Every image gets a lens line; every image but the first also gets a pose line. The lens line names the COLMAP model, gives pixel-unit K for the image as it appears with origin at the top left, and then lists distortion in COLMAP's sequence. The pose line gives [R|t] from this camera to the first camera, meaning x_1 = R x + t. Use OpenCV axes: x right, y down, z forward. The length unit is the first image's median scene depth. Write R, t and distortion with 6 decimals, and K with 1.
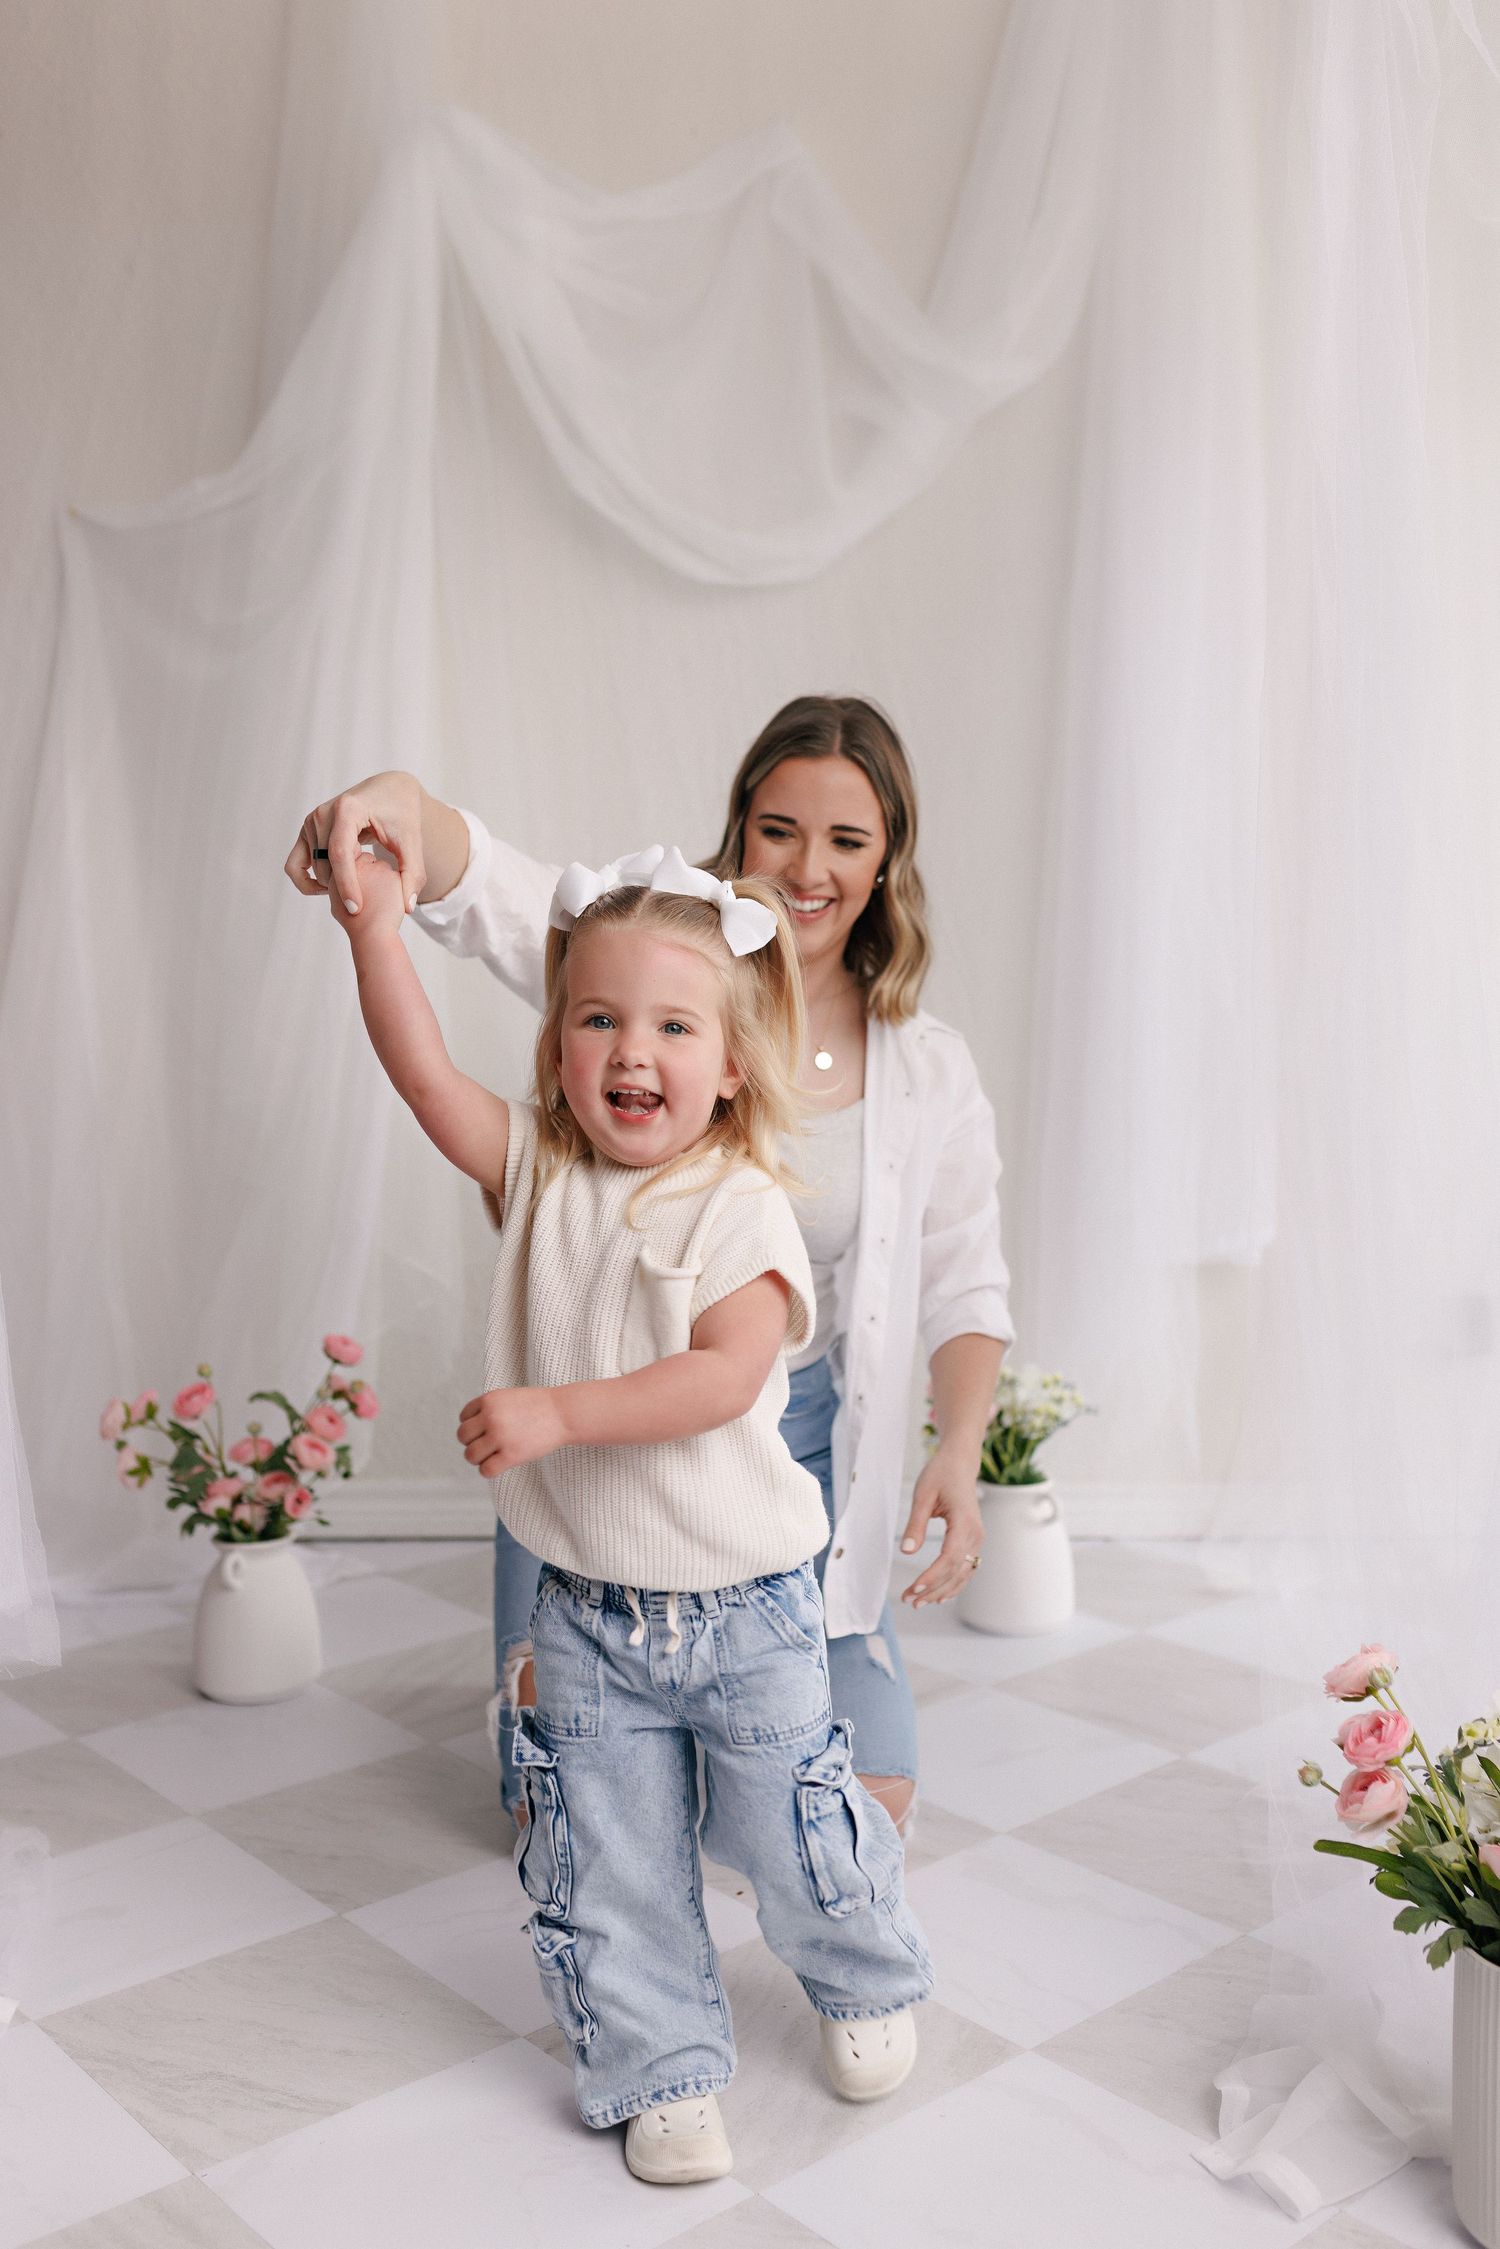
lens RADIAL K [[2173.3, 0, 751.2], [0, 2173.3, 1130.8], [0, 0, 1]] dist [0.000757, 0.012516]
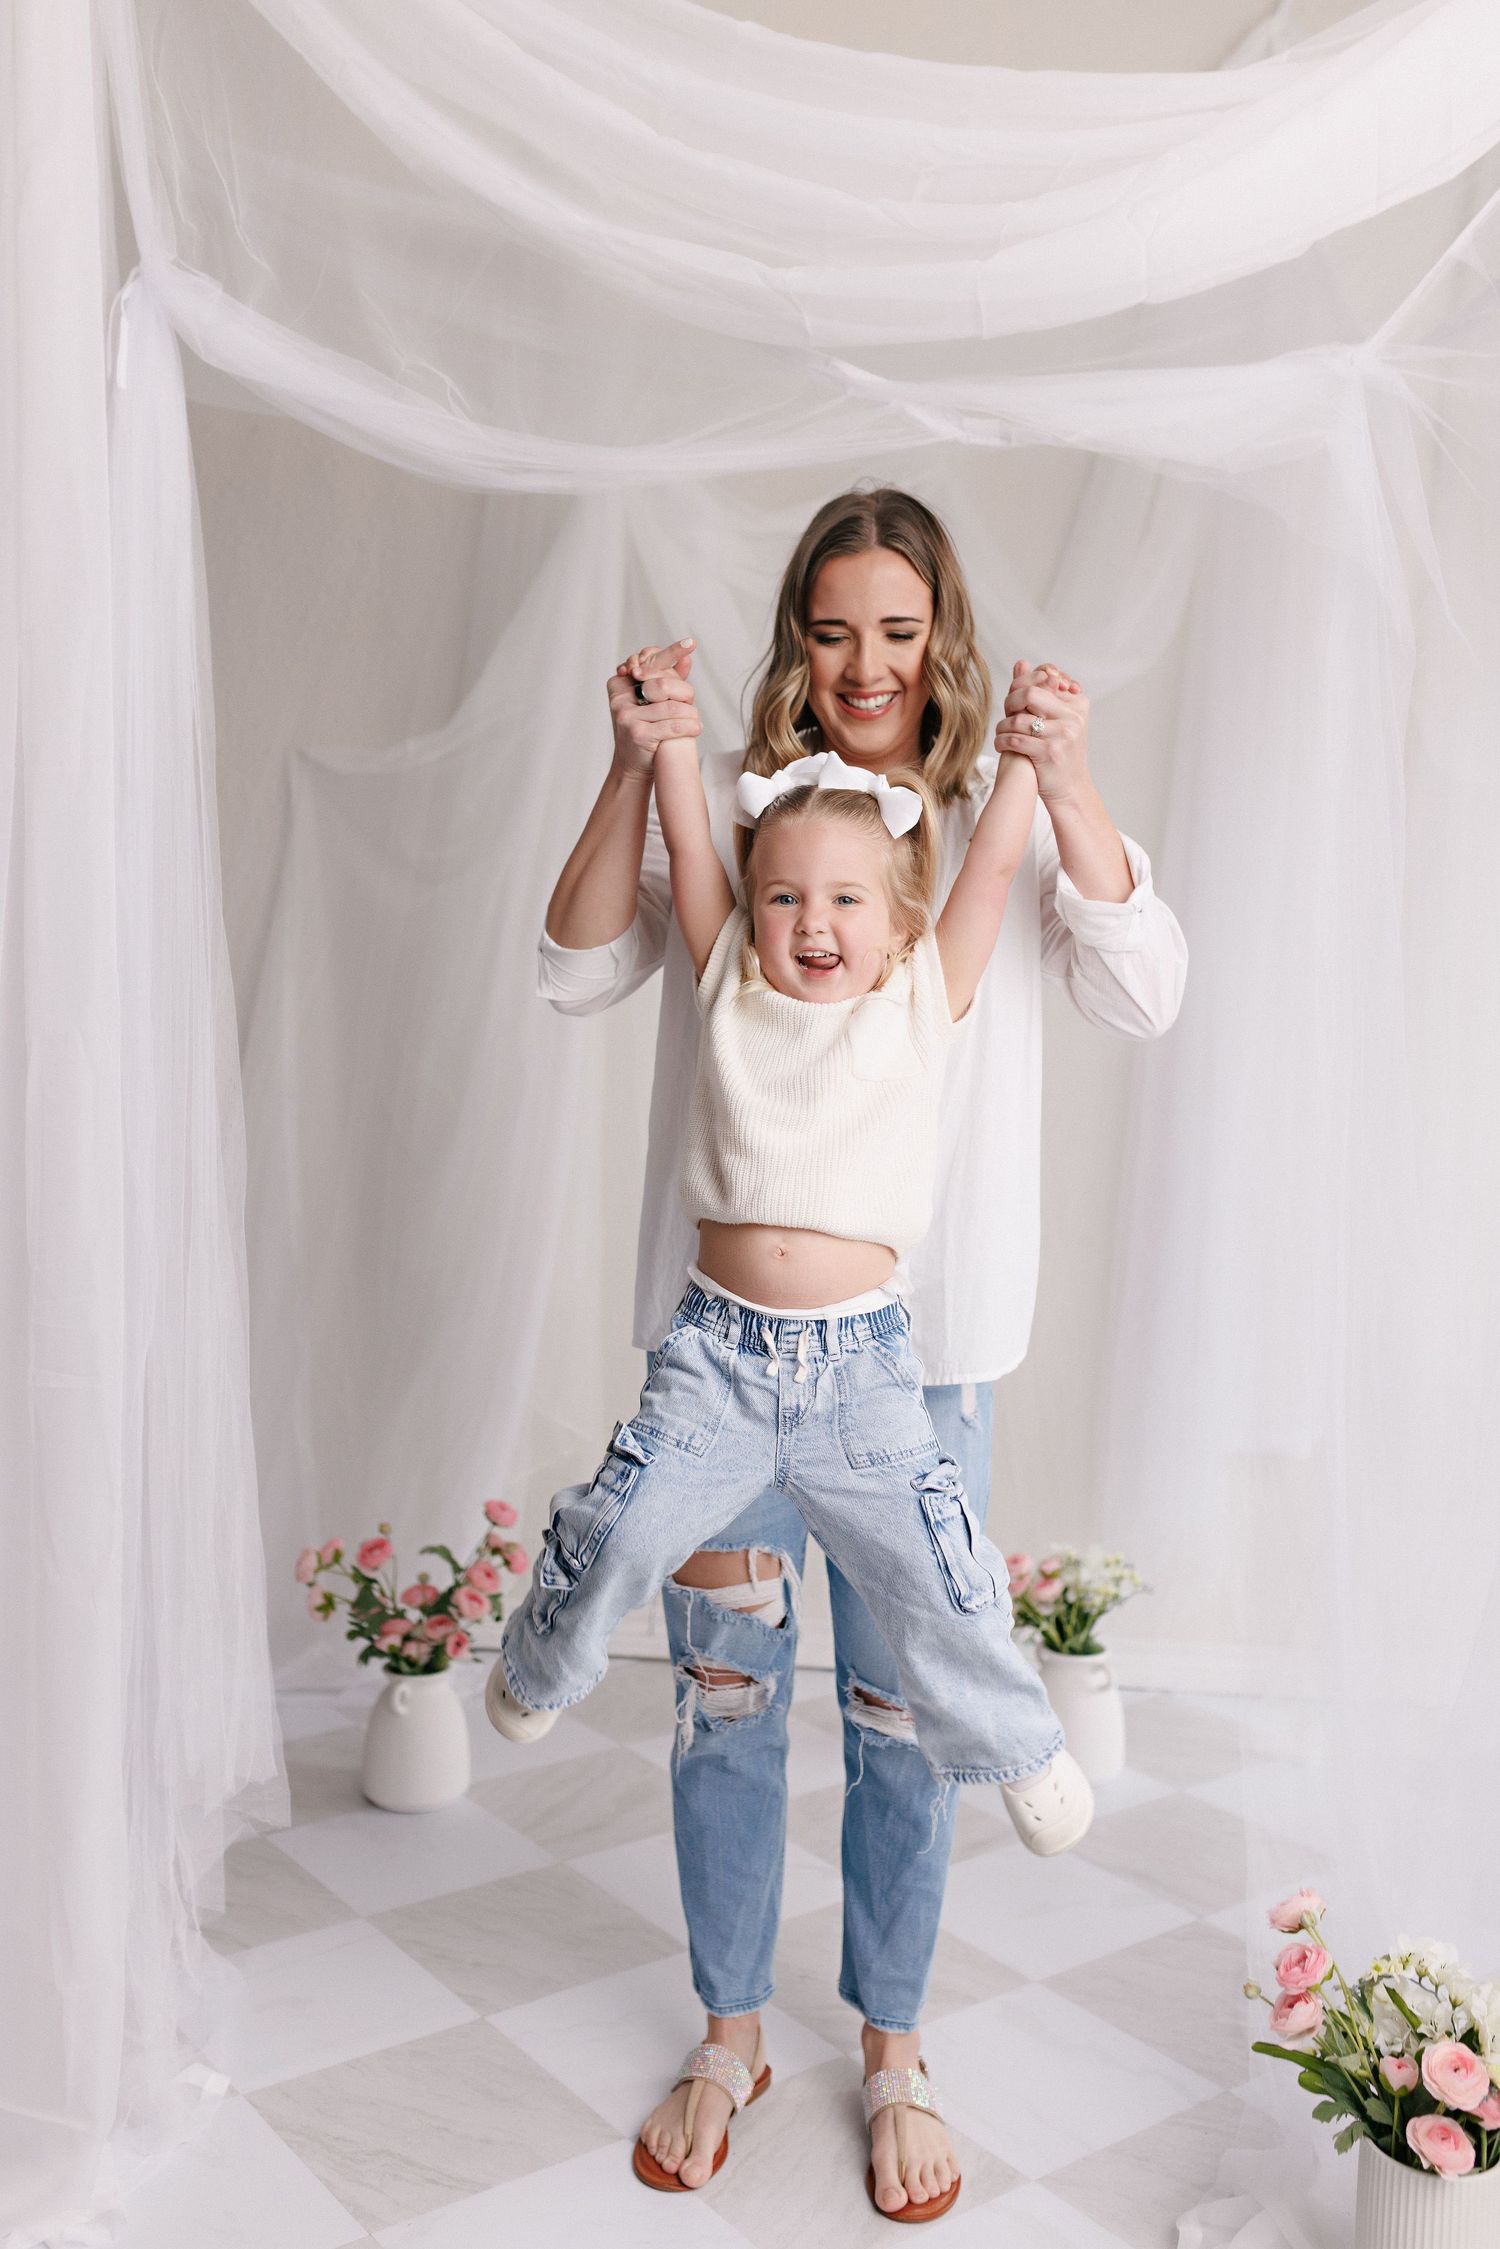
lens RADIAL K [[2227.8, 0, 752.4], [0, 2227.8, 1070.3], [0, 0, 1]] dist [0.002730, 0.008015]
pose [[0.996959, 0.044188, -0.064193, 0.014913], [-0.045563, 0.998759, -0.020125, -0.121504], [0.063224, 0.022989, 0.997735, -0.201482]]
